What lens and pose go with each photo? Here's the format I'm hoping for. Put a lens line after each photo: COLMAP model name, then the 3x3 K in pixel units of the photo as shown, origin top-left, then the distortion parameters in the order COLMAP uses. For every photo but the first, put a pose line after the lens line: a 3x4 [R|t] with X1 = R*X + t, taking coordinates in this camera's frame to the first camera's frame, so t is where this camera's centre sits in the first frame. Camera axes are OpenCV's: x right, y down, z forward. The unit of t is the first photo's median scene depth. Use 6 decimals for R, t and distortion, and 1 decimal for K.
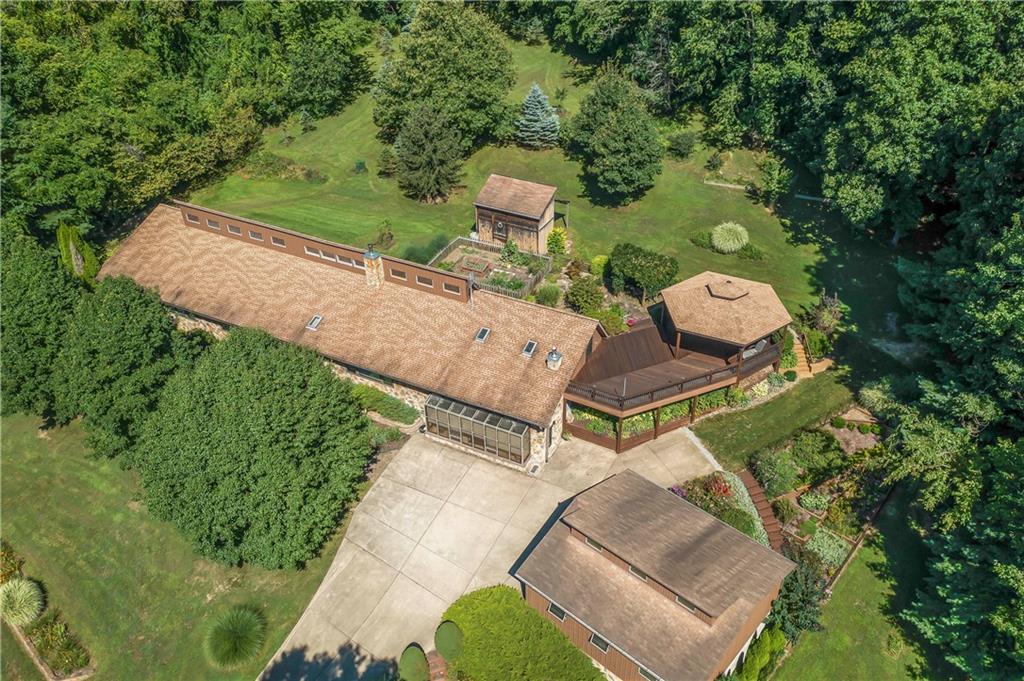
lens RADIAL K [[815.1, 0, 510.6], [0, 815.1, 341.1], [0, 0, 1]] dist [0.002709, 0.006743]
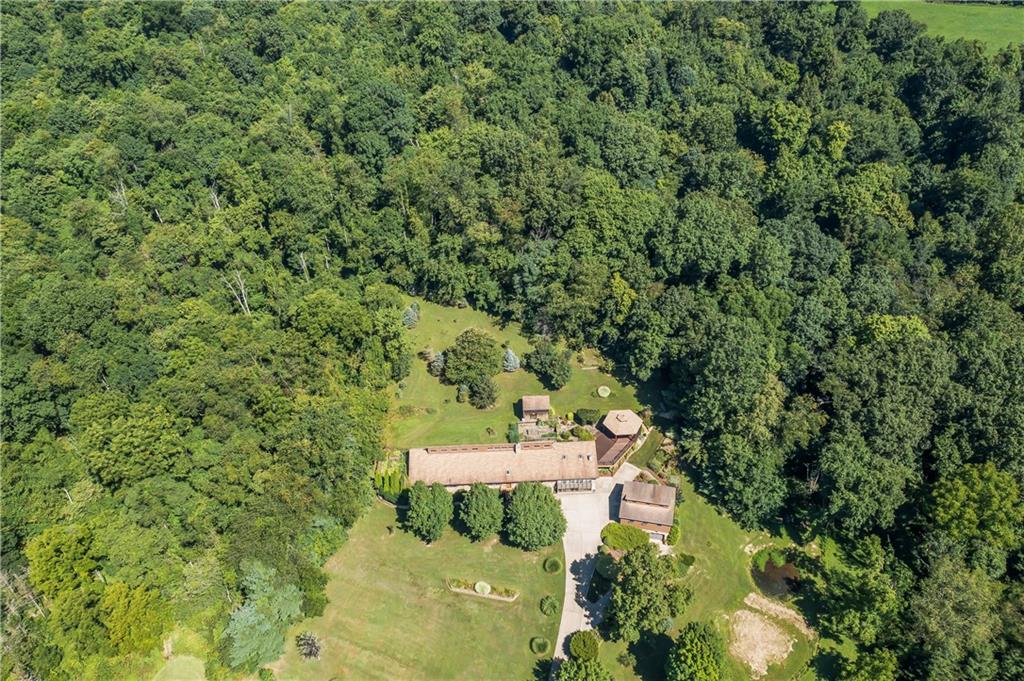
lens RADIAL K [[815.1, 0, 512.4], [0, 815.1, 340.1], [0, 0, 1]] dist [0.002709, 0.006743]
pose [[0.876806, -0.300031, 0.375755, -1.285309], [0.297865, 0.952366, 0.065386, -0.721024], [-0.377474, 0.054594, 0.924409, -1.911003]]
